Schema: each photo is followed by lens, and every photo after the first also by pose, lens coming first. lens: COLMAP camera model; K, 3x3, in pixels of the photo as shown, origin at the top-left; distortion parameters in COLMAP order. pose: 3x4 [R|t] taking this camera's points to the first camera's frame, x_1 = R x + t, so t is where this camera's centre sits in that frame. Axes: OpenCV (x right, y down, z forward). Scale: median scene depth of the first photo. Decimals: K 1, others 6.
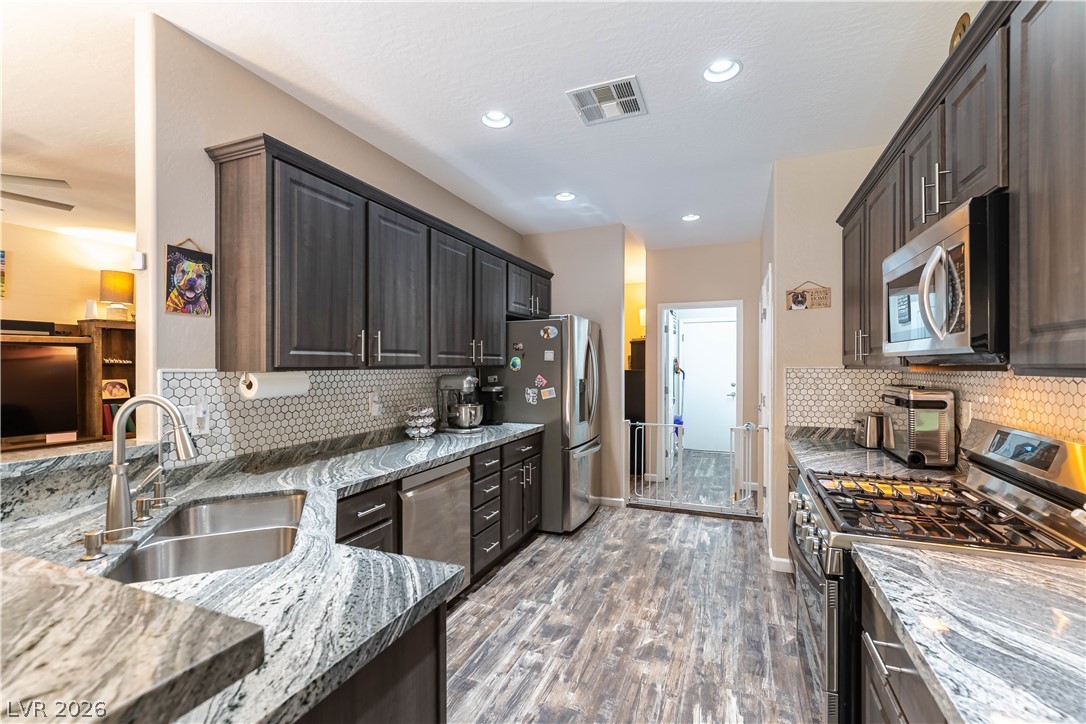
lens RADIAL K [[476.6, 0, 555.2], [0, 476.6, 368.1], [0, 0, 1]] dist [-0.004605, 0.001533]
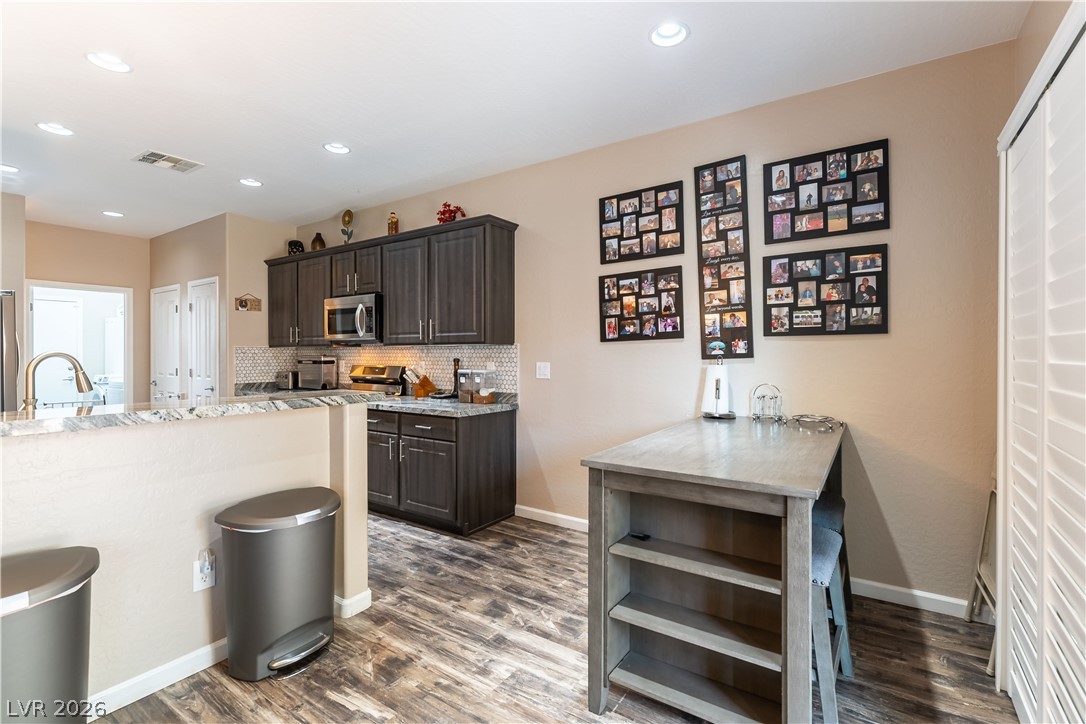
lens RADIAL K [[476.6, 0, 567.8], [0, 476.6, 356.4], [0, 0, 1]] dist [-0.004605, 0.001533]
pose [[0.206798, -0.000505, 0.978383, -0.956670], [0.003894, 0.999992, -0.000307, 0.042229], [-0.978376, 0.003873, 0.206799, -0.464472]]
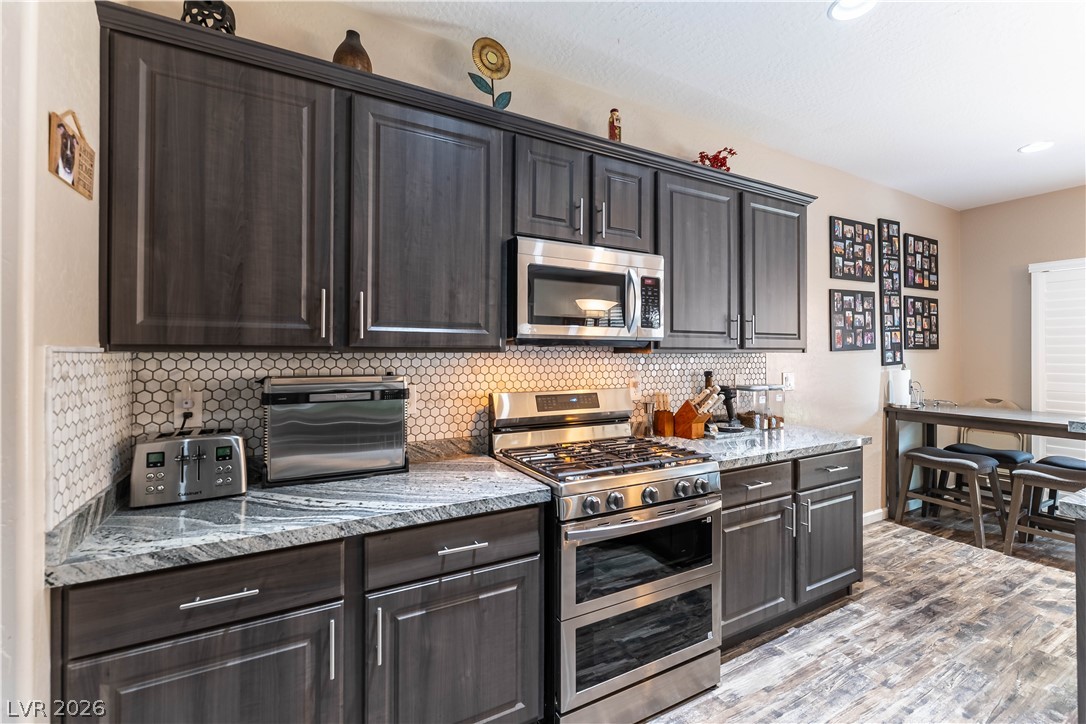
lens RADIAL K [[476.6, 0, 545.8], [0, 476.6, 344.7], [0, 0, 1]] dist [-0.004605, 0.001533]
pose [[-0.766434, 0.006632, 0.642289, 0.017192], [0.001026, 0.999958, -0.009101, -0.000965], [-0.642323, -0.006317, -0.766408, 1.179898]]
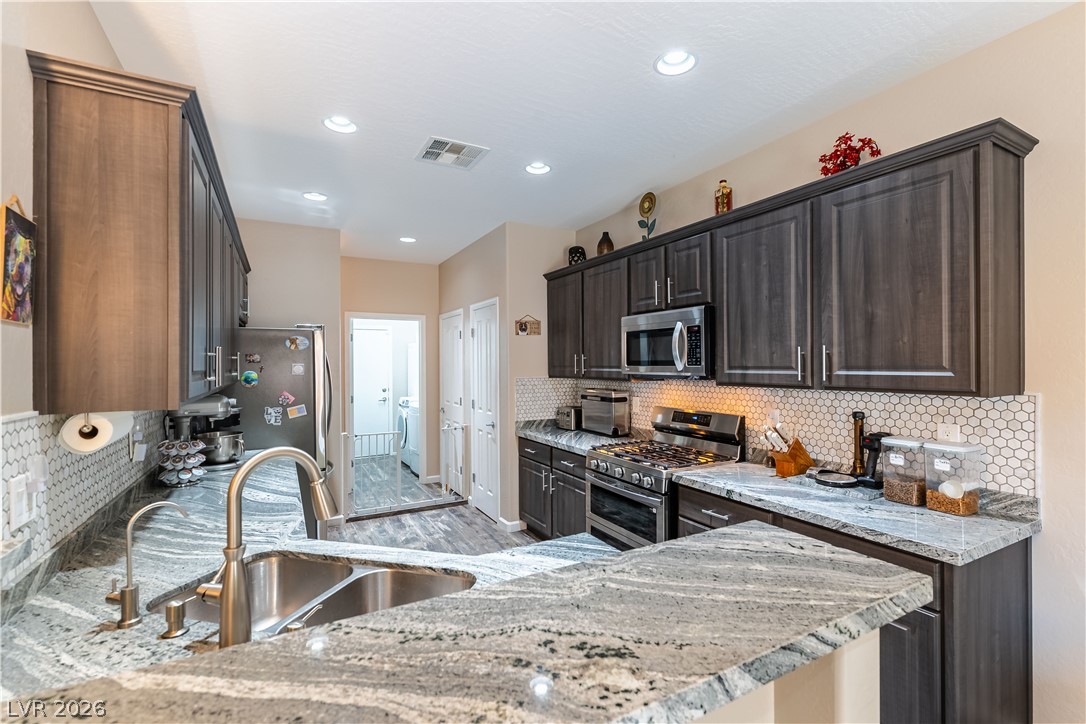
lens RADIAL K [[476.6, 0, 576.0], [0, 476.6, 363.8], [0, 0, 1]] dist [-0.004605, 0.001533]
pose [[0.611889, 0.000148, 0.790944, -0.543505], [0.008661, 0.999939, -0.006888, -0.034541], [-0.790896, 0.011065, 0.611850, 0.054162]]
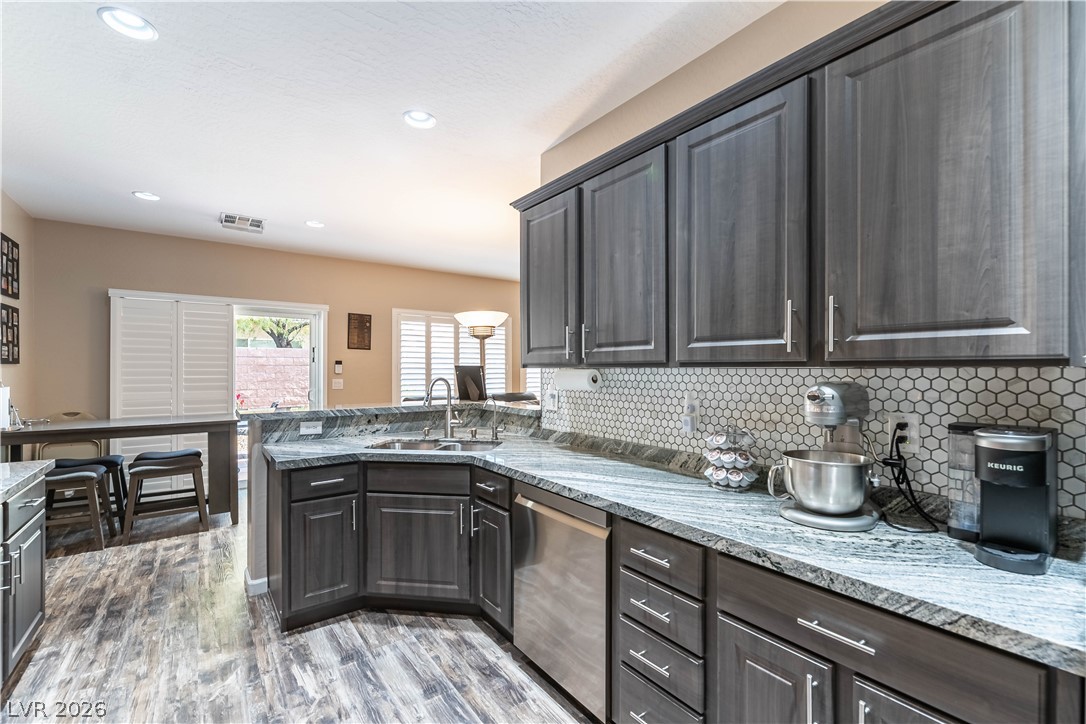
lens RADIAL K [[476.6, 0, 547.5], [0, 476.6, 369.1], [0, 0, 1]] dist [-0.004605, 0.001533]
pose [[-0.546630, 0.002683, -0.837370, 0.361596], [-0.004383, 0.999972, 0.006065, 0.000962], [0.837363, 0.006986, -0.546603, 1.258338]]
